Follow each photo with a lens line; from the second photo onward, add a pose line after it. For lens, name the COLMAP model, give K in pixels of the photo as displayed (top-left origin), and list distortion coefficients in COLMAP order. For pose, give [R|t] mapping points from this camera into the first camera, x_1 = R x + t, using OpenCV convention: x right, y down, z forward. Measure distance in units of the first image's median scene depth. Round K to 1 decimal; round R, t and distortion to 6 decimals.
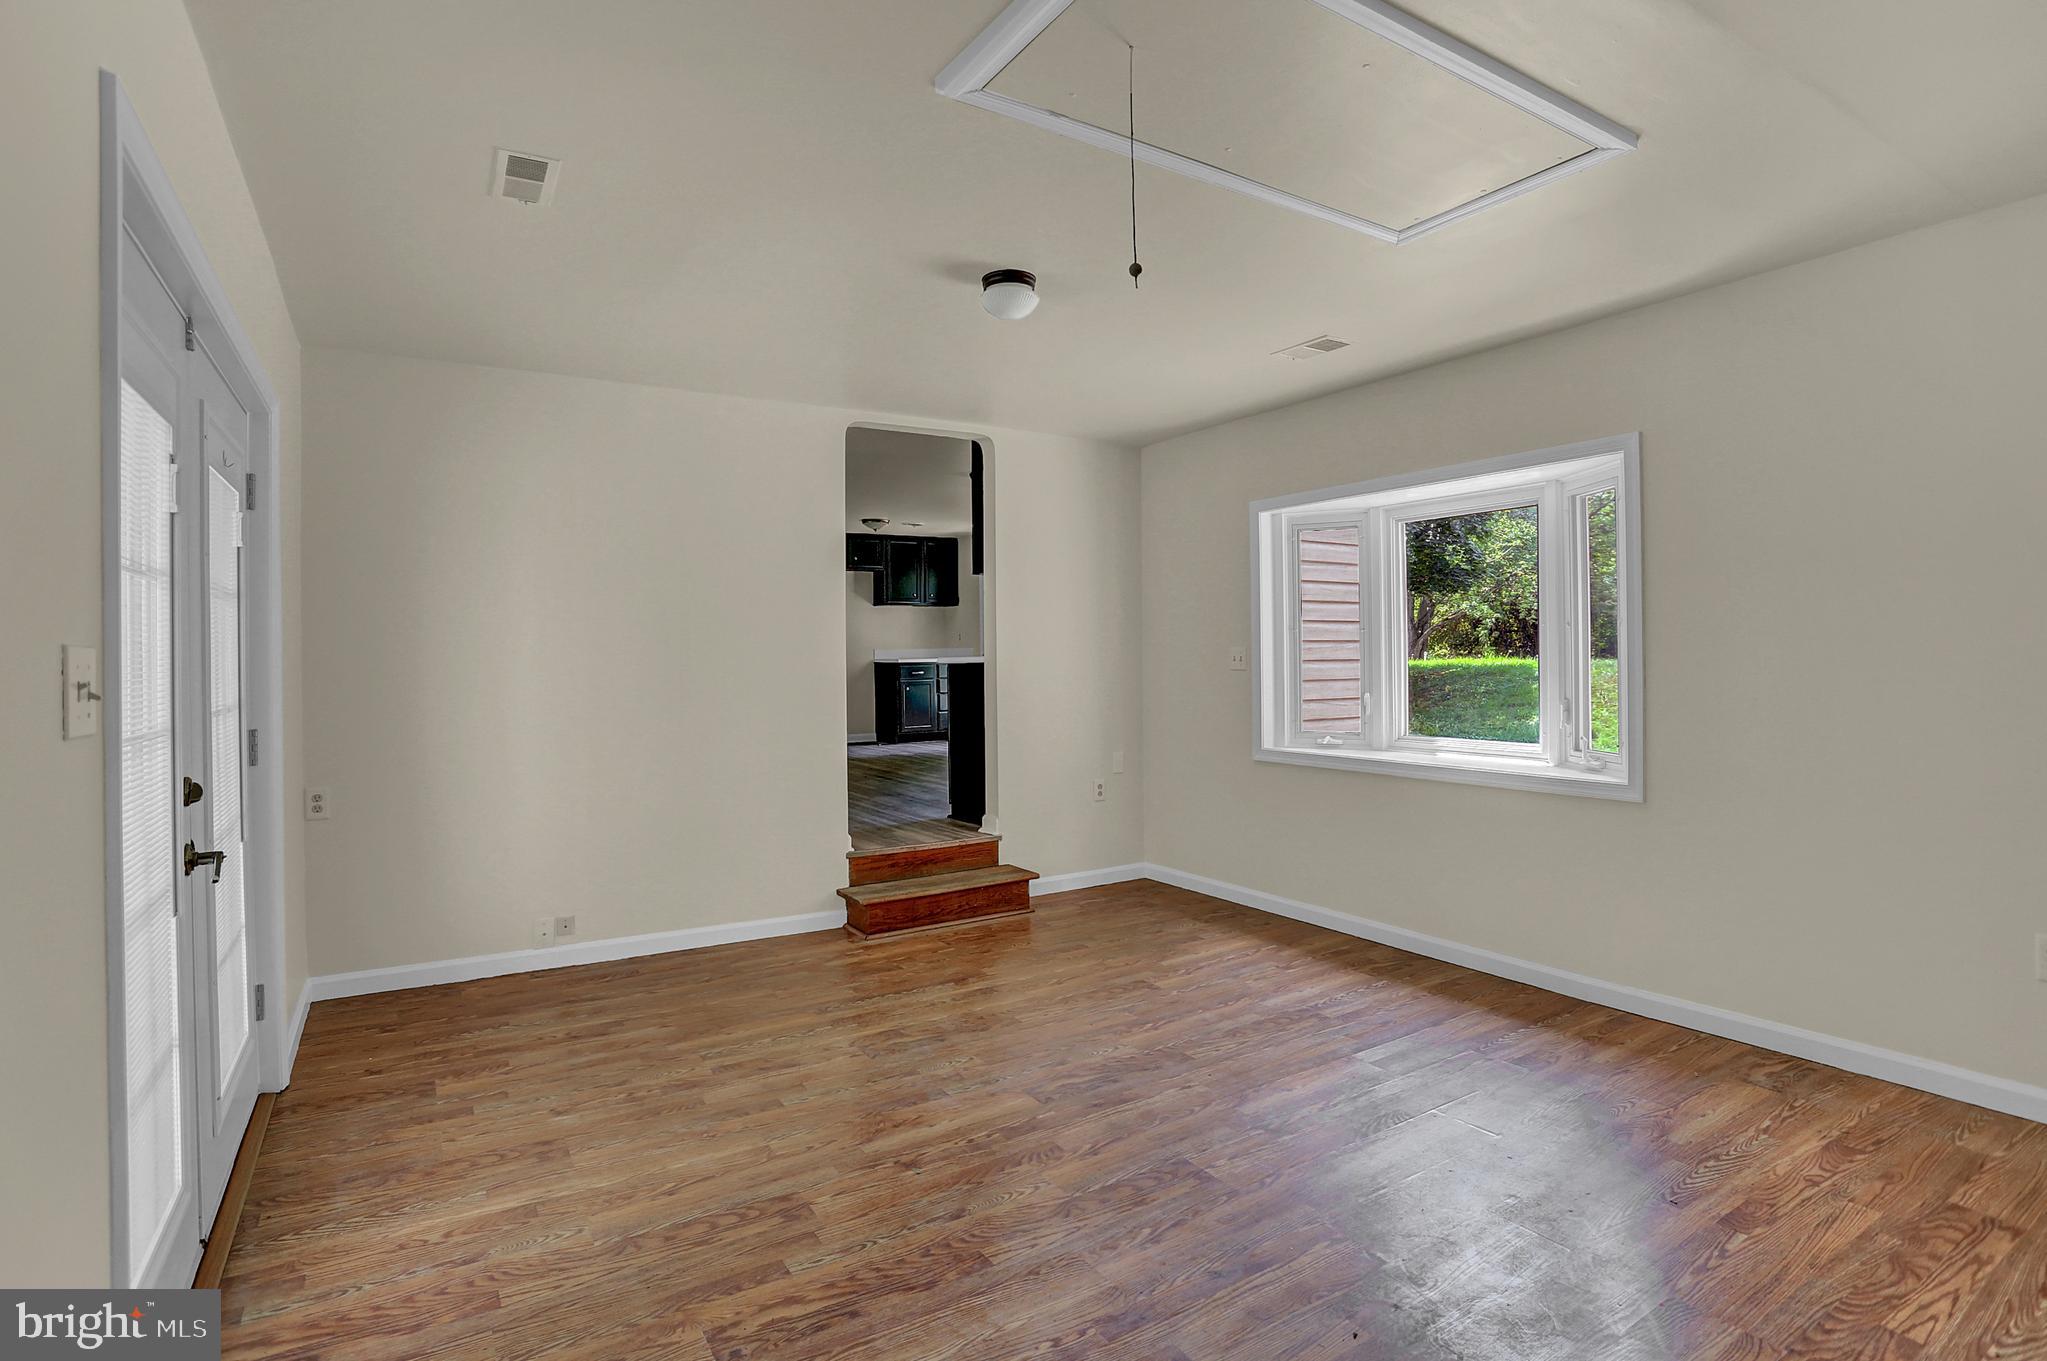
lens RADIAL K [[1022.2, 0, 1018.6], [0, 1022.2, 649.6], [0, 0, 1]] dist [-0.075288, 0.031807]
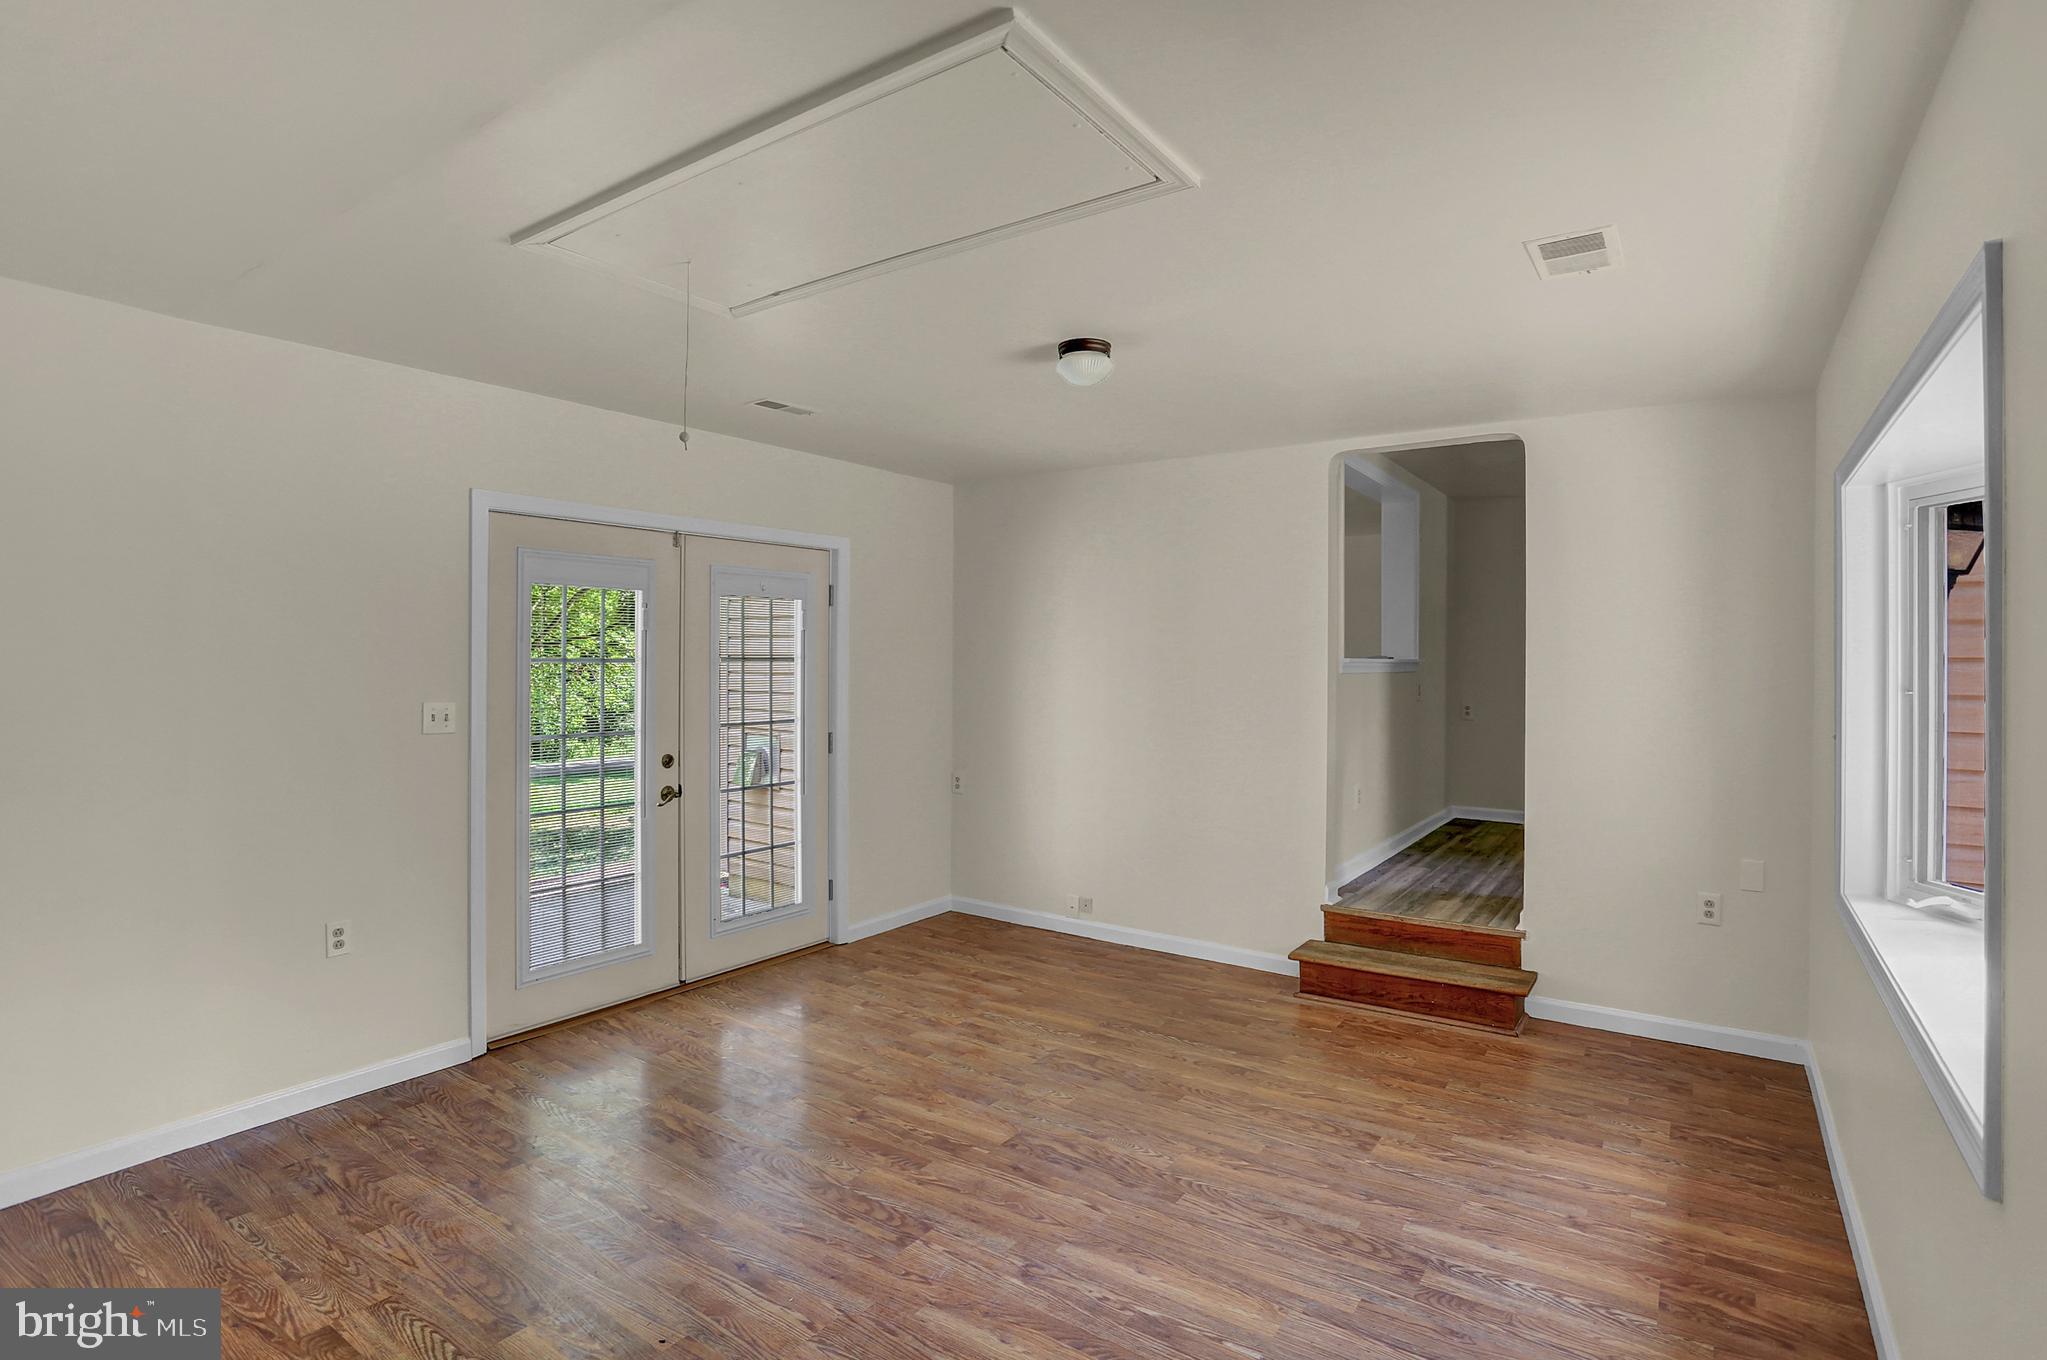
lens RADIAL K [[1017.6, 0, 999.8], [0, 1017.6, 633.1], [0, 0, 1]] dist [-0.075823, 0.032828]
pose [[0.379188, -0.010627, -0.925259, 0.882302], [-0.004113, 0.999905, -0.013169, -0.064011], [0.925310, 0.008799, 0.379108, 0.525670]]
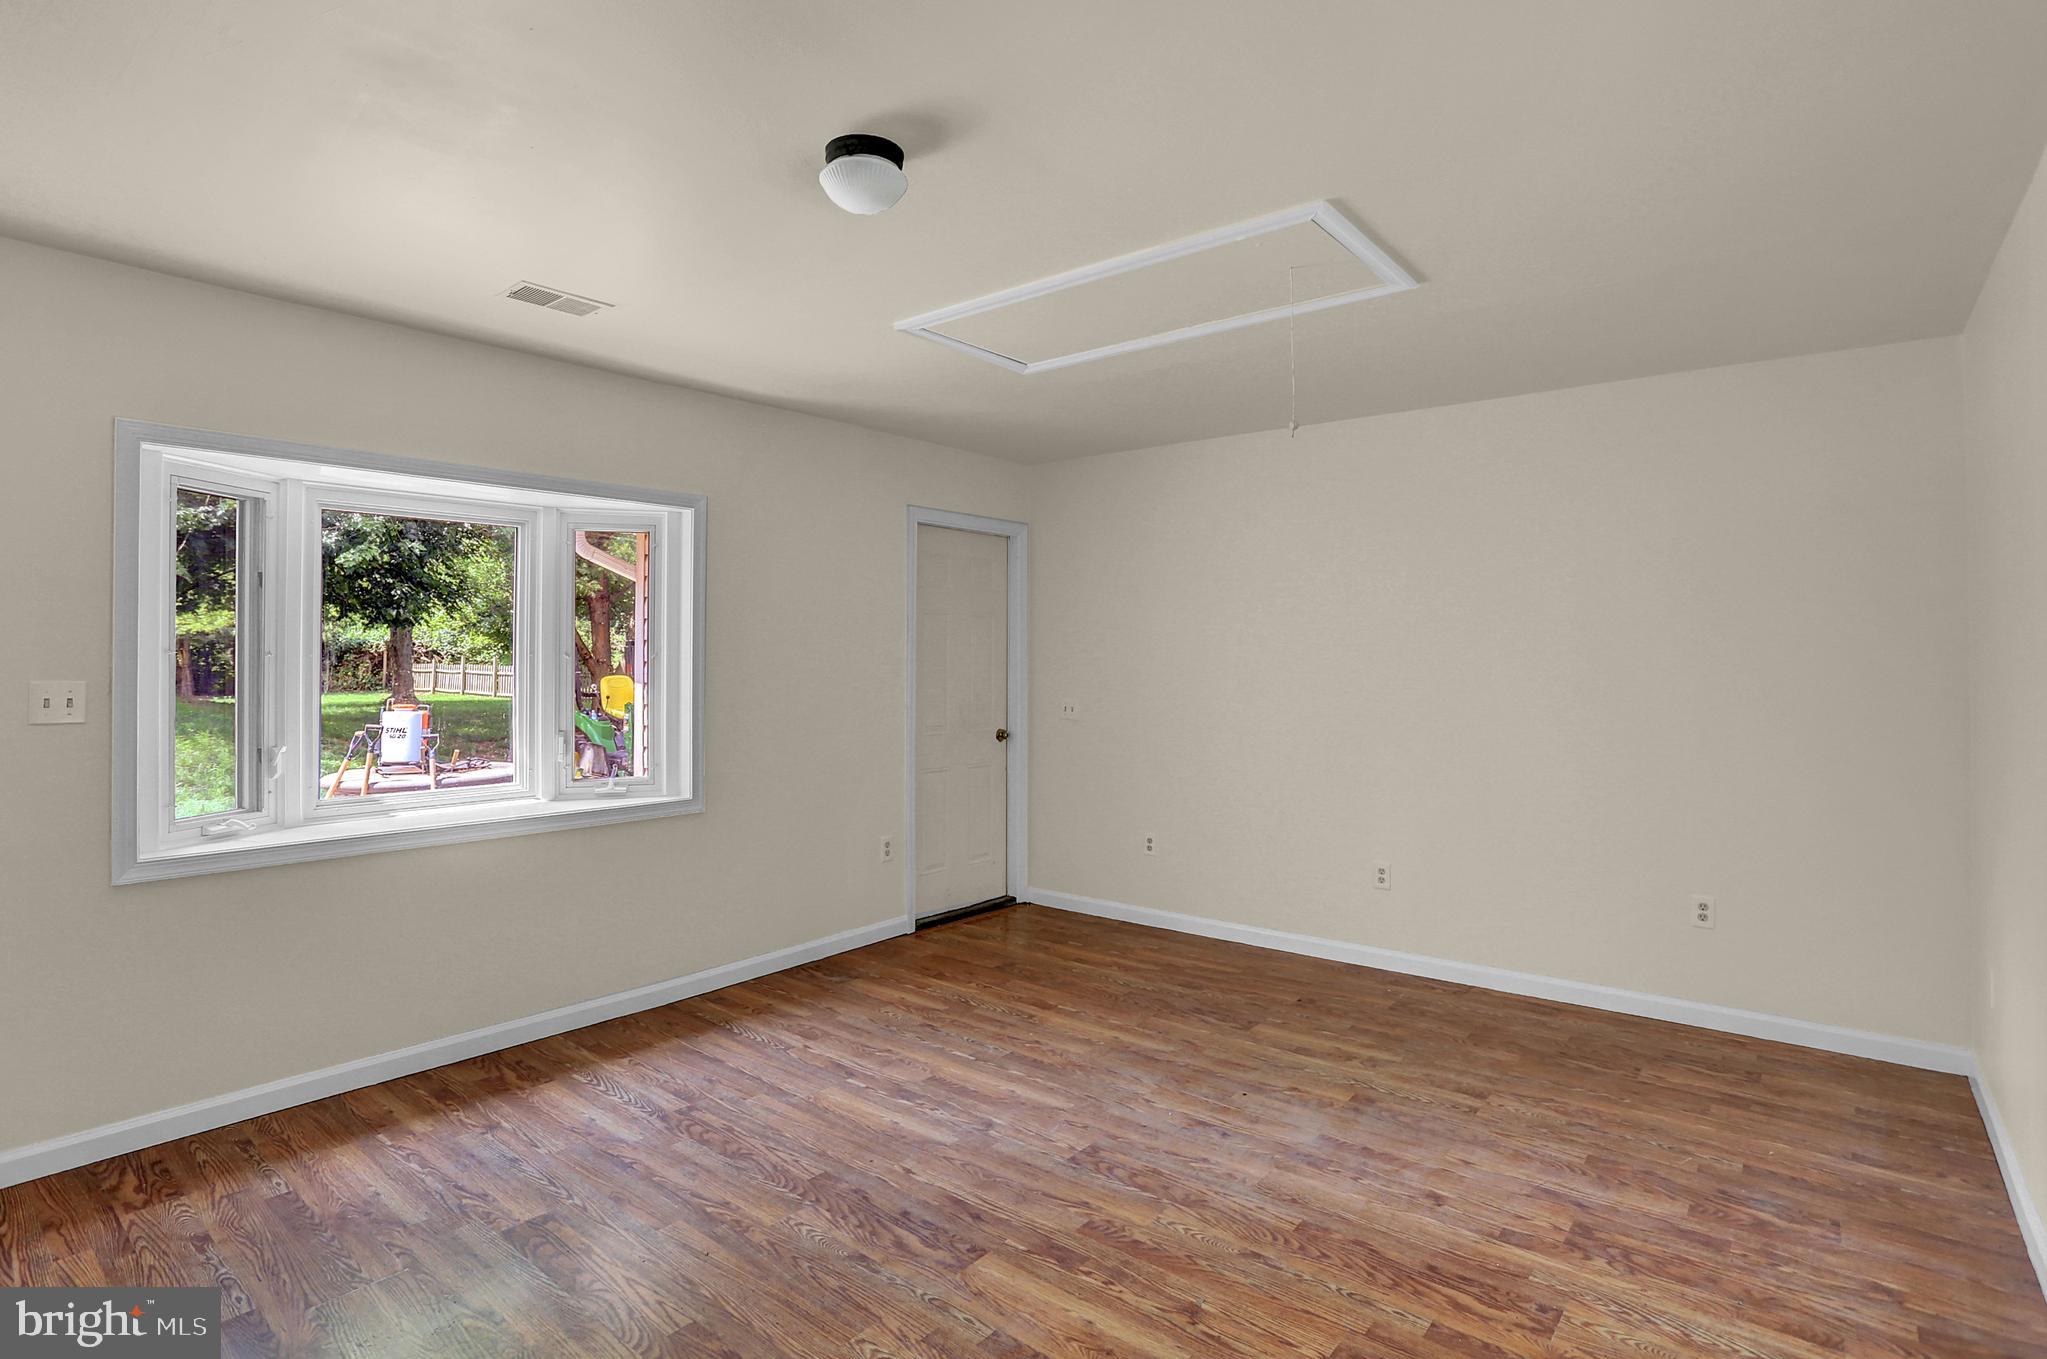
lens RADIAL K [[1022.2, 0, 1018.6], [0, 1022.2, 648.6], [0, 0, 1]] dist [-0.075288, 0.031807]
pose [[-0.322133, 0.018459, 0.946515, -0.664198], [-0.001359, 0.999800, -0.019961, -0.016236], [-0.946694, -0.007717, -0.322043, 1.093163]]
